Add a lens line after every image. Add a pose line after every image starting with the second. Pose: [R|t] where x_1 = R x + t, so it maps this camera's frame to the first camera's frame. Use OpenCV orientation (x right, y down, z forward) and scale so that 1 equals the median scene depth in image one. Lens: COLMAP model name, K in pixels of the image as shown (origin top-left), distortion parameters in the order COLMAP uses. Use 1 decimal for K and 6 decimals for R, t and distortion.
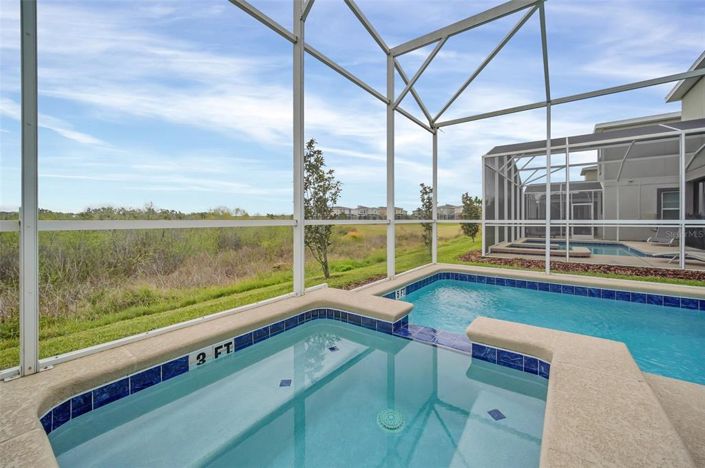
lens RADIAL K [[284.9, 0, 355.6], [0, 284.9, 232.4], [0, 0, 1]] dist [-0.001841, -0.000123]
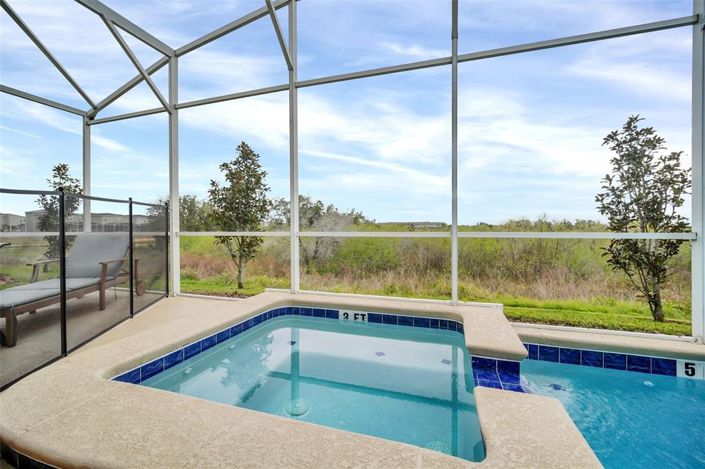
lens RADIAL K [[291.2, 0, 361.8], [0, 291.2, 237.1], [0, 0, 1]] dist [0.001407, 0.000236]
pose [[0.317598, 0.024420, -0.947911, 0.316502], [-0.041479, 0.999069, 0.011840, -0.012311], [0.947318, 0.035558, 0.318315, 0.151973]]
